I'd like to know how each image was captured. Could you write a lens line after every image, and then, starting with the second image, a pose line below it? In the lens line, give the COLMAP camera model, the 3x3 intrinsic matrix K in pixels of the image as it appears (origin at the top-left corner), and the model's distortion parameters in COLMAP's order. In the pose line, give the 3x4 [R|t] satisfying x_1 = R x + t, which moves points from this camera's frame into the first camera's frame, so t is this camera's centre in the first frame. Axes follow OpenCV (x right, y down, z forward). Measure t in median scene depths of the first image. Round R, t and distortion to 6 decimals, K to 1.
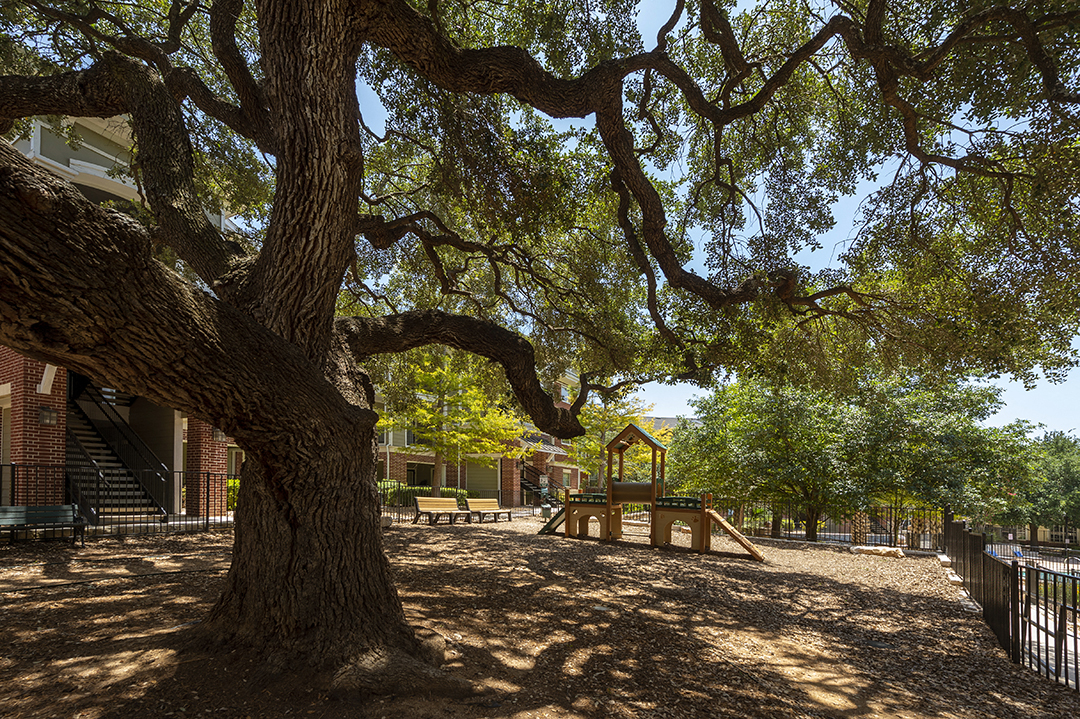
lens RADIAL K [[429.2, 0, 538.7], [0, 429.2, 358.6], [0, 0, 1]] dist [0.004471, -0.000985]
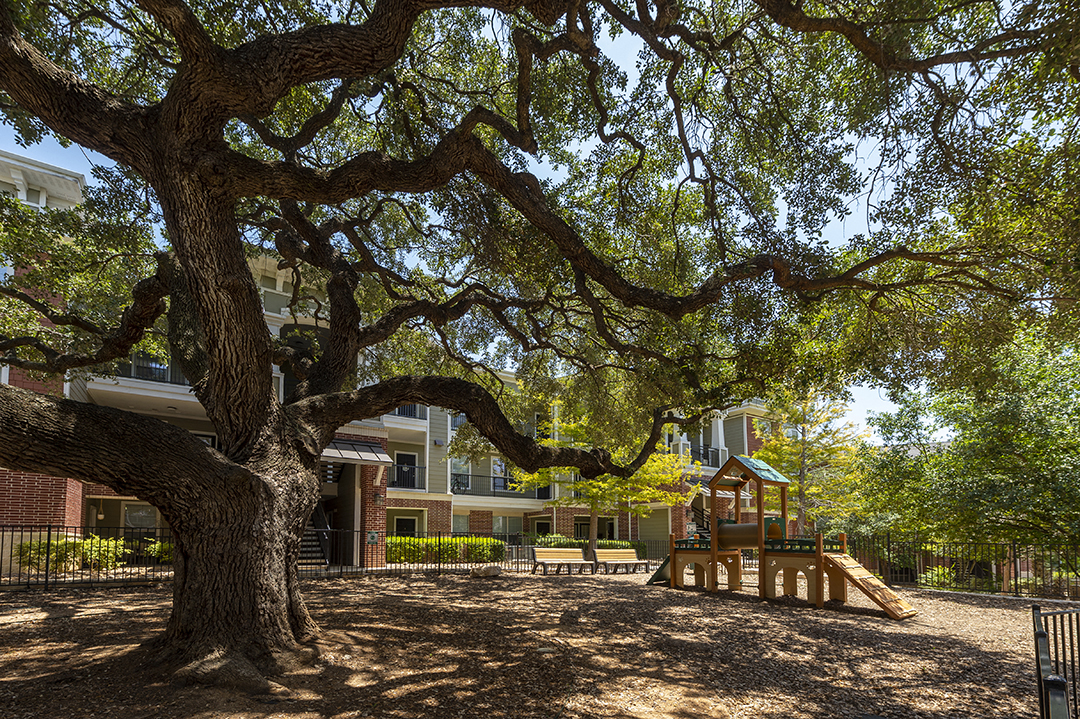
lens RADIAL K [[429.2, 0, 518.6], [0, 429.2, 382.8], [0, 0, 1]] dist [0.004471, -0.000985]
pose [[0.914567, -0.165005, -0.369242, 0.215495], [0.142655, 0.985920, -0.087246, 0.022993], [0.378439, 0.027118, 0.925229, 0.022461]]
